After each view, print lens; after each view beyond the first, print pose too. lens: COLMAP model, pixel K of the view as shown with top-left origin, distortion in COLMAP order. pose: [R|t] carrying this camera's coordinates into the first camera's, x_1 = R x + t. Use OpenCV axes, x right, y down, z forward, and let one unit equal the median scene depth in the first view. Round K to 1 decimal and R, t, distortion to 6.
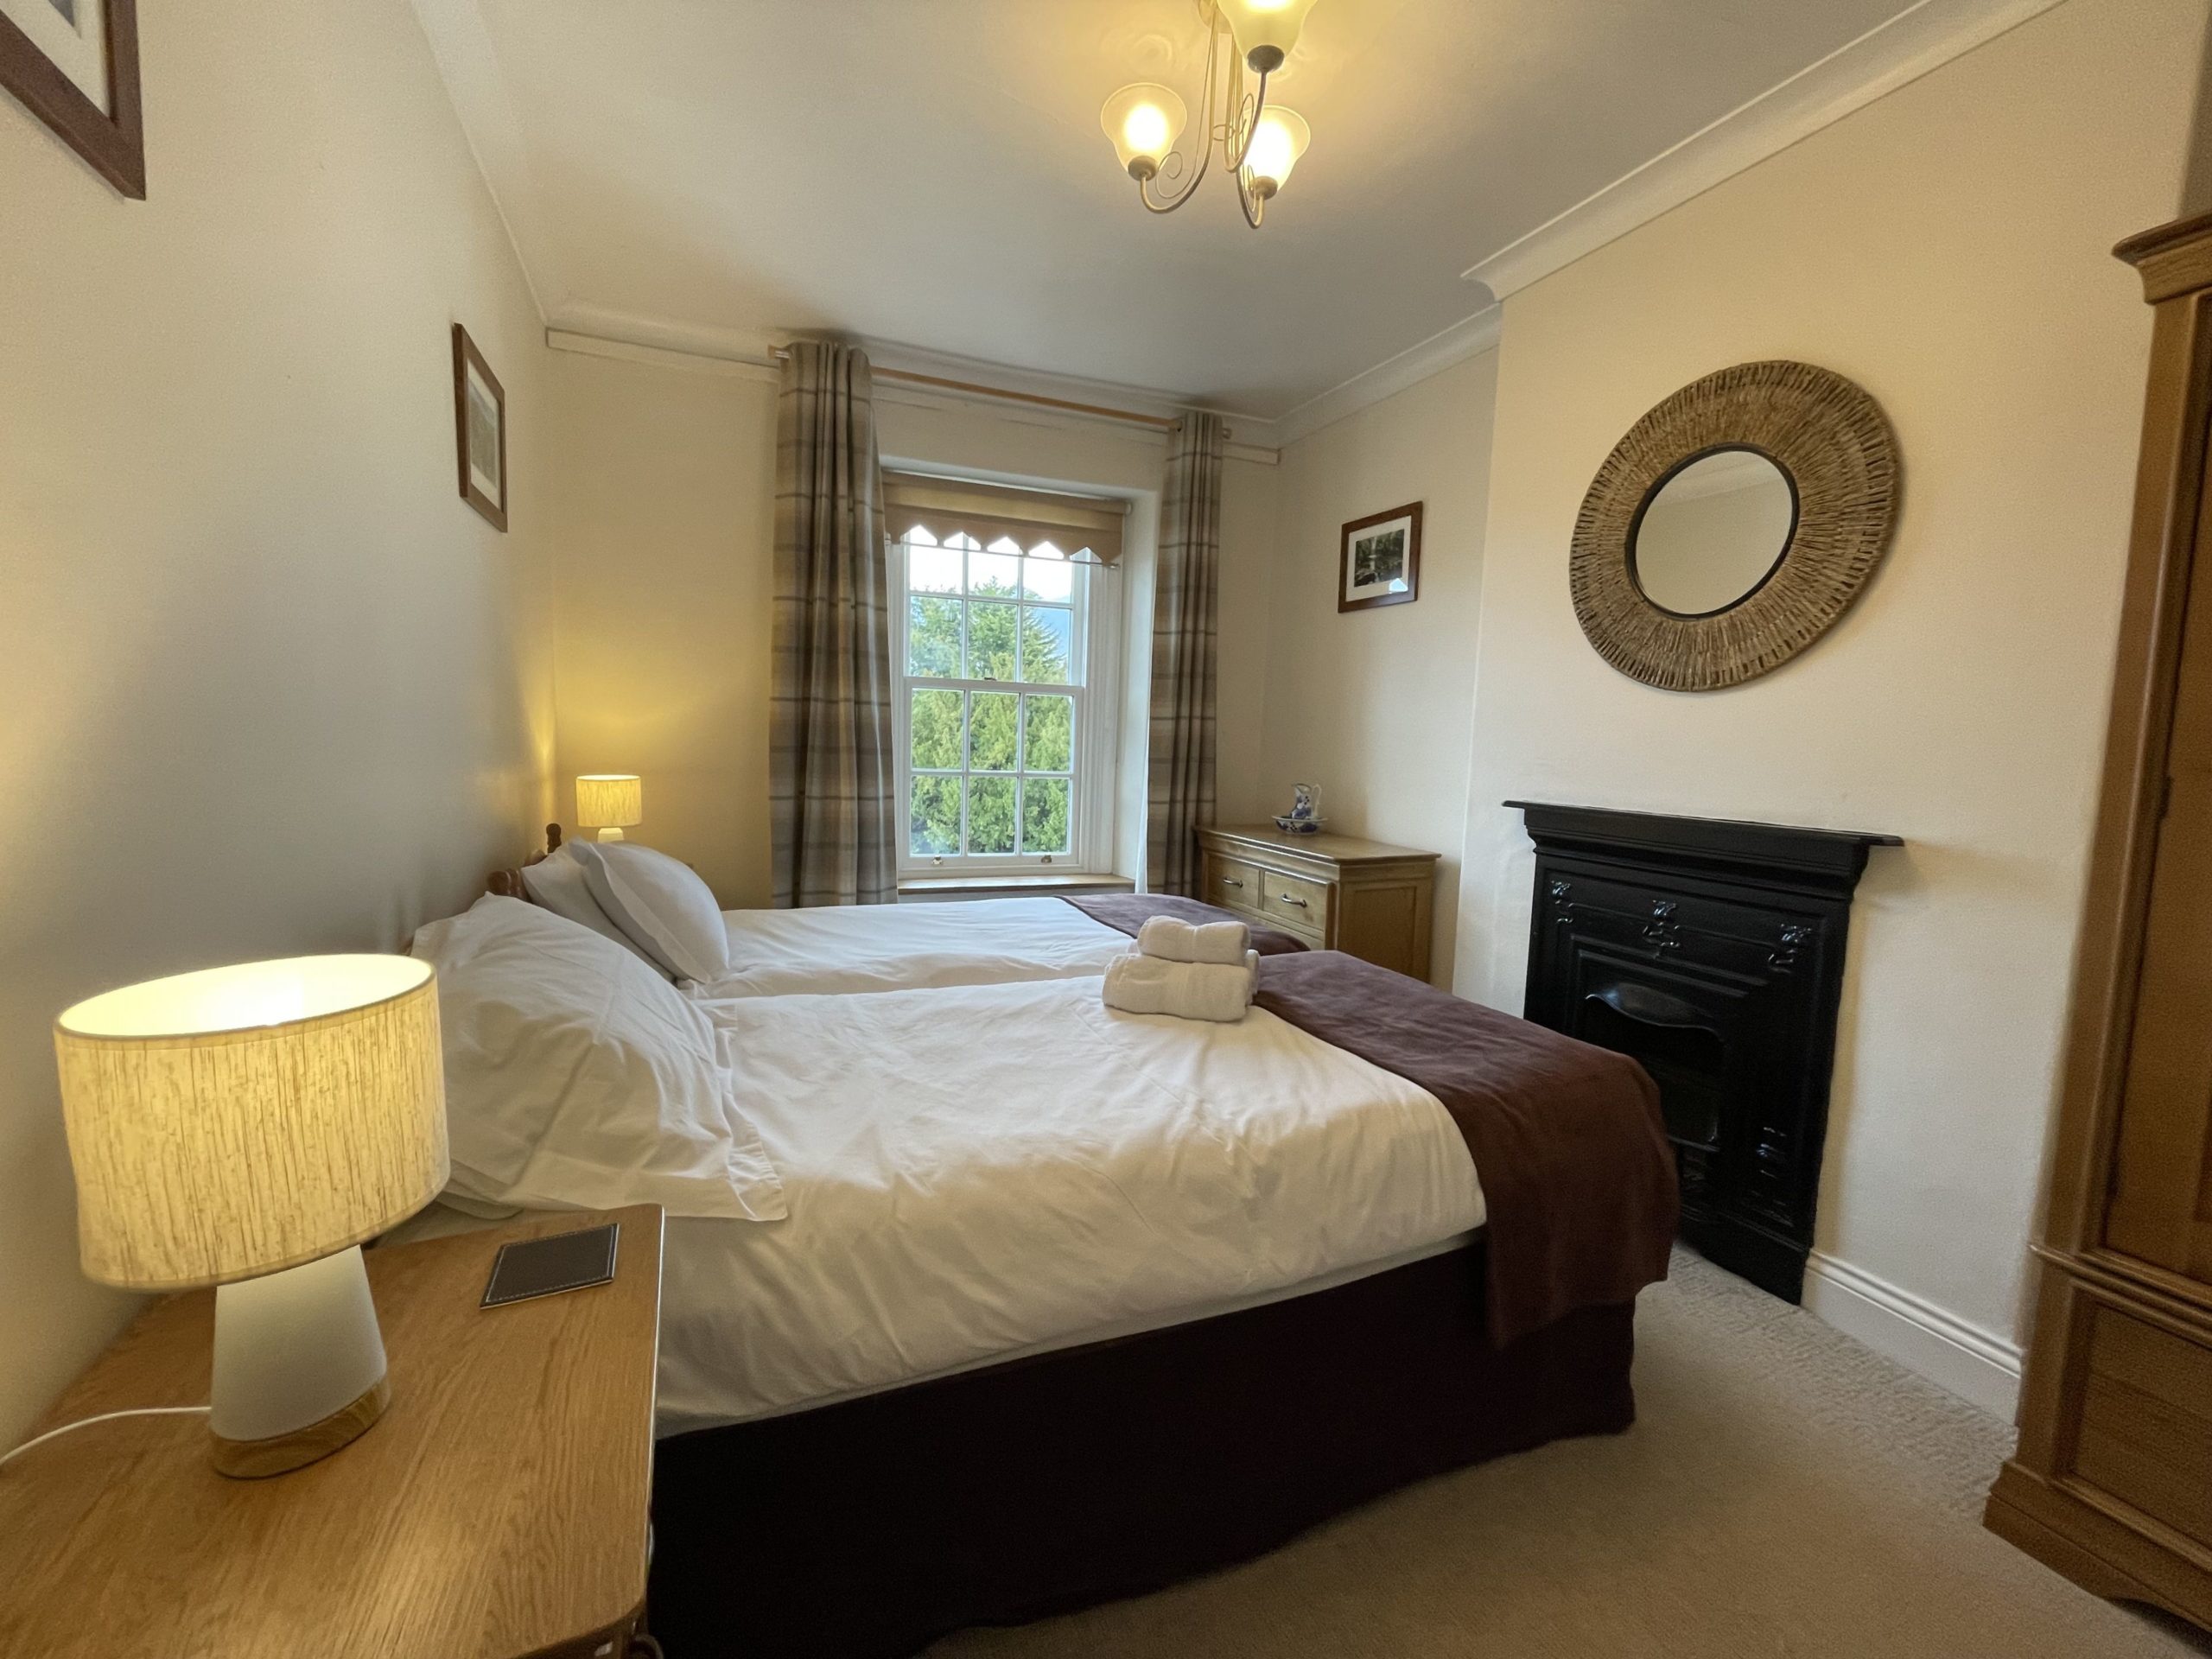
lens RADIAL K [[895.1, 0, 1098.8], [0, 895.1, 820.3], [0, 0, 1]] dist [-0.005645, -0.000312]
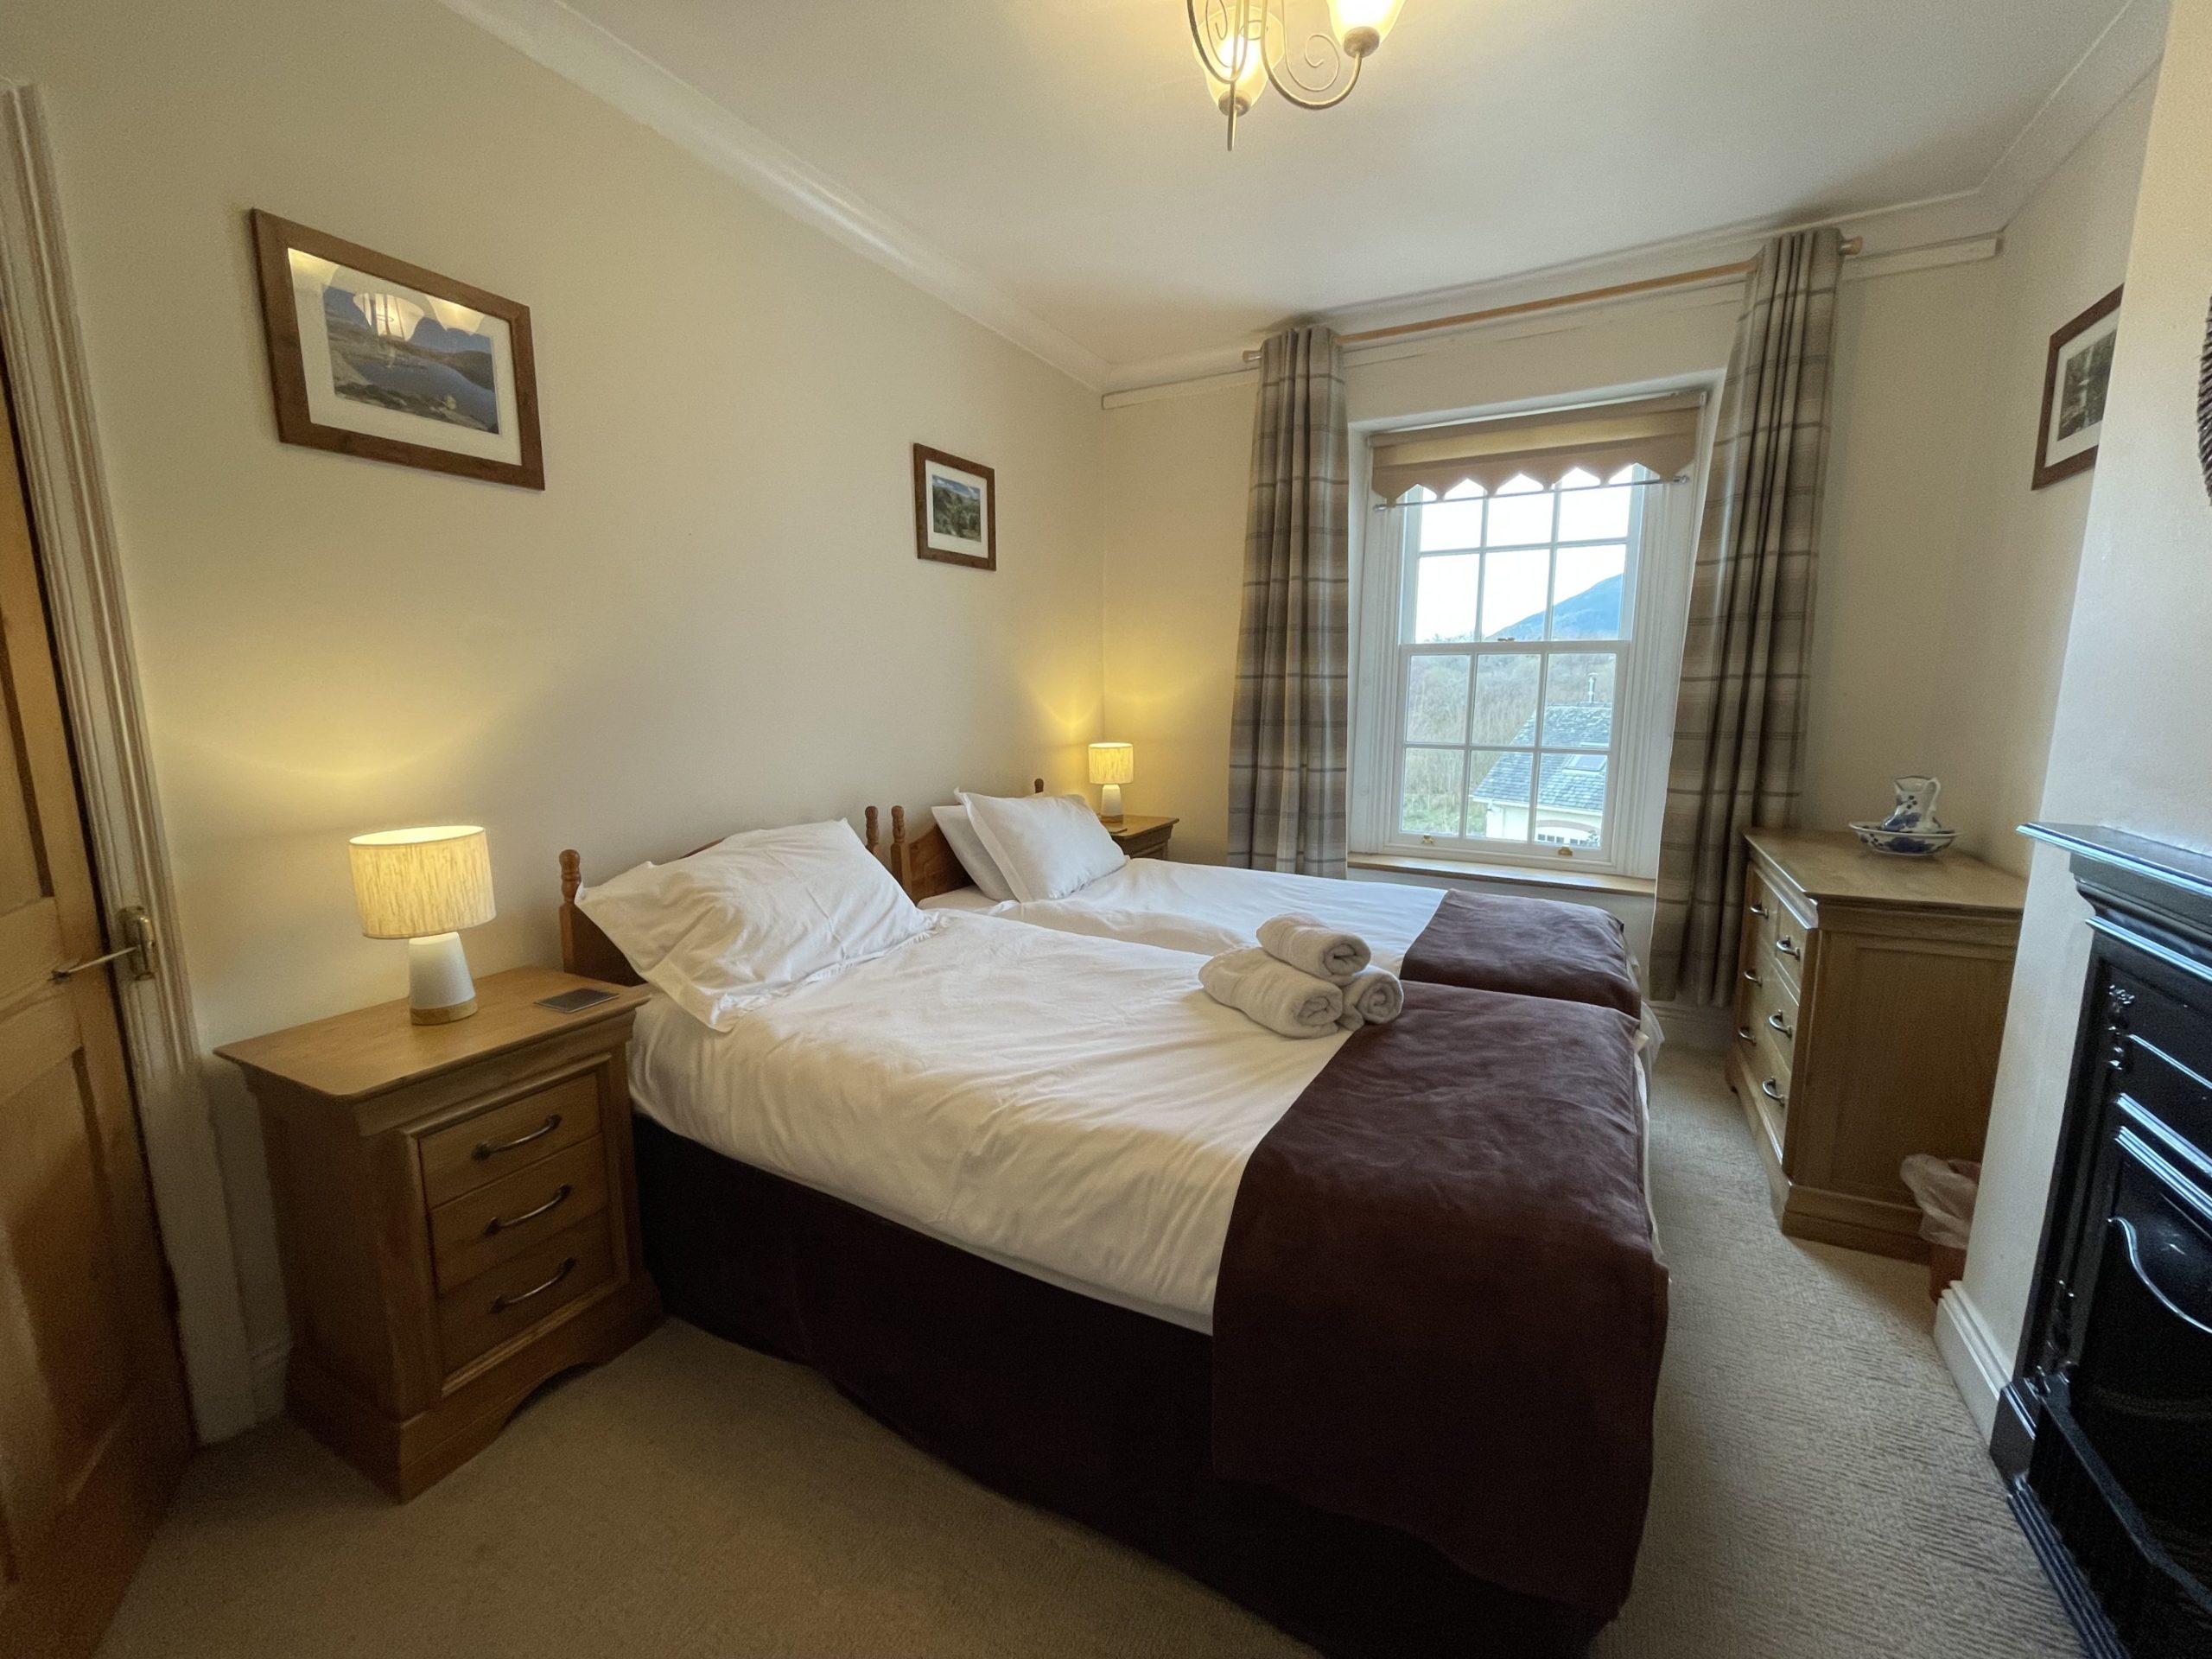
lens RADIAL K [[895.1, 0, 1088.2], [0, 895.1, 817.4], [0, 0, 1]] dist [-0.005645, -0.000312]
pose [[0.622849, 0.081908, -0.778042, 0.392657], [-0.053606, 0.996635, 0.062007, -0.020653], [0.780503, 0.003087, 0.625144, 0.161361]]
